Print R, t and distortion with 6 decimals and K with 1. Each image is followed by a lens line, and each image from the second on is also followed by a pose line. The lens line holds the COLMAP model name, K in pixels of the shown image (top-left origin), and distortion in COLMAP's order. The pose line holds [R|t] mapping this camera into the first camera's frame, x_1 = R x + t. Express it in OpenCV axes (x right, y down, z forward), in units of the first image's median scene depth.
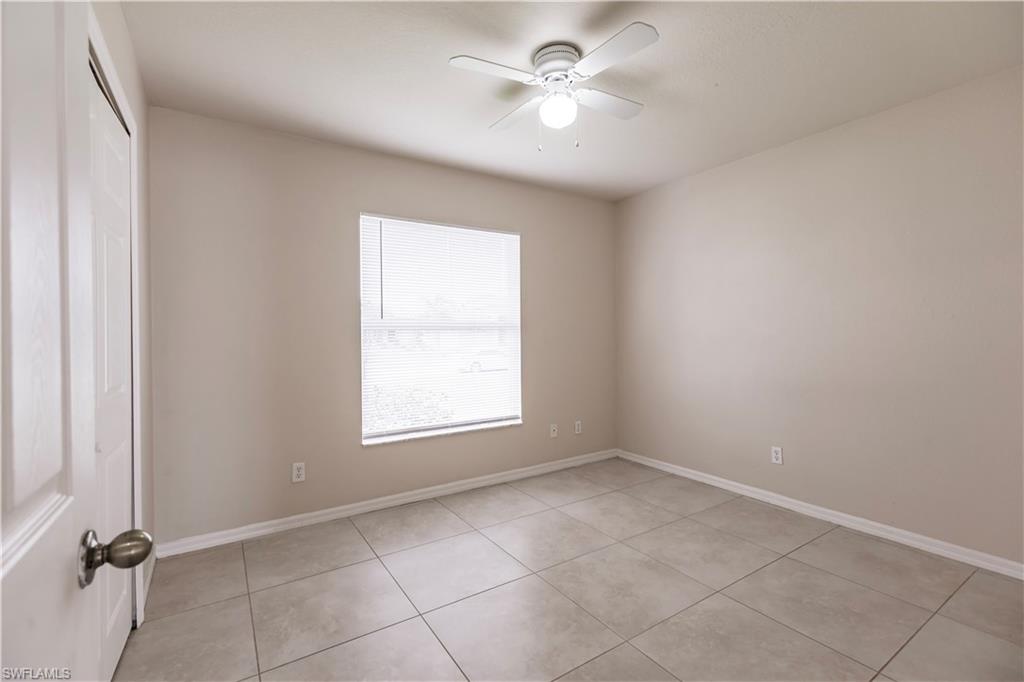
lens RADIAL K [[453.2, 0, 510.2], [0, 453.2, 334.8], [0, 0, 1]] dist [0.002029, -0.000898]
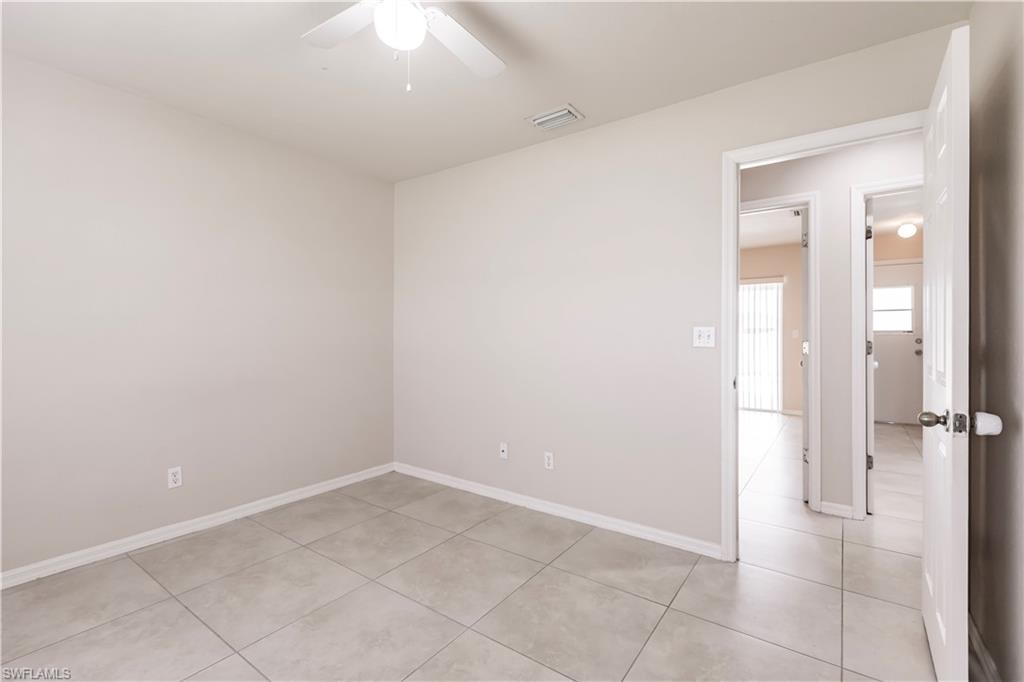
lens RADIAL K [[453.2, 0, 510.2], [0, 453.2, 334.8], [0, 0, 1]] dist [0.002029, -0.000898]
pose [[-0.363487, 0.011069, 0.931533, -0.521662], [0.007471, 0.999932, -0.008967, 0.019705], [-0.931569, 0.003701, -0.363545, 0.915237]]
